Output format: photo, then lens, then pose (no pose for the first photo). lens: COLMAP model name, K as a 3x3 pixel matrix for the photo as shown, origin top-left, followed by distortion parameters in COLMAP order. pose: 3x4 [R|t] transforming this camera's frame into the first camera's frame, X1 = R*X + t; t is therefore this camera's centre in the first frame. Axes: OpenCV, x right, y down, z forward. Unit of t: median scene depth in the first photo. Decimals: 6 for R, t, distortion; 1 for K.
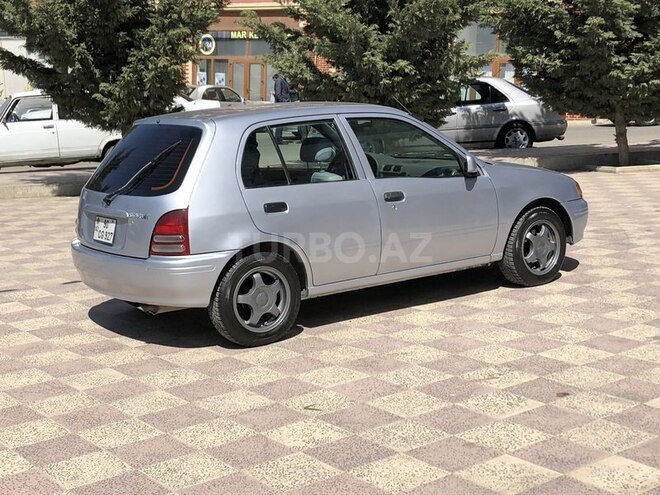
lens RADIAL K [[1008.4, 0, 330.0], [0, 1008.4, 247.5], [0, 0, 1]] dist [0.281645, -1.550025]
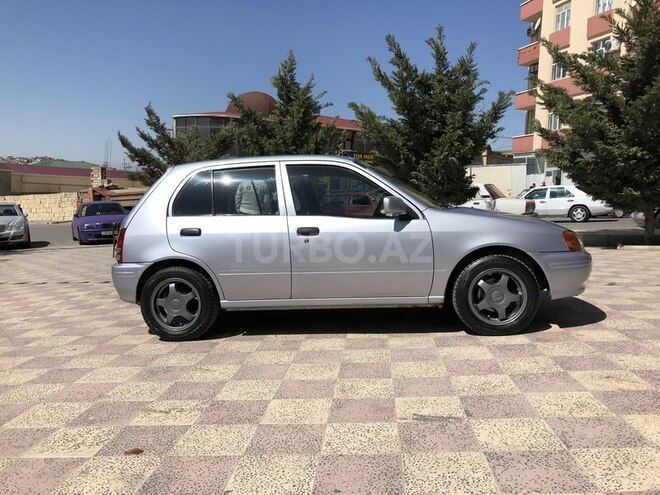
lens RADIAL K [[533.1, 0, 330.0], [0, 533.1, 247.5], [0, 0, 1]] dist [0.004527, 0.004205]
pose [[0.754181, 0.063212, -0.653617, 0.516575], [-0.099898, 0.994815, -0.019058, -0.026426], [0.649023, 0.079668, 0.756586, 0.621713]]
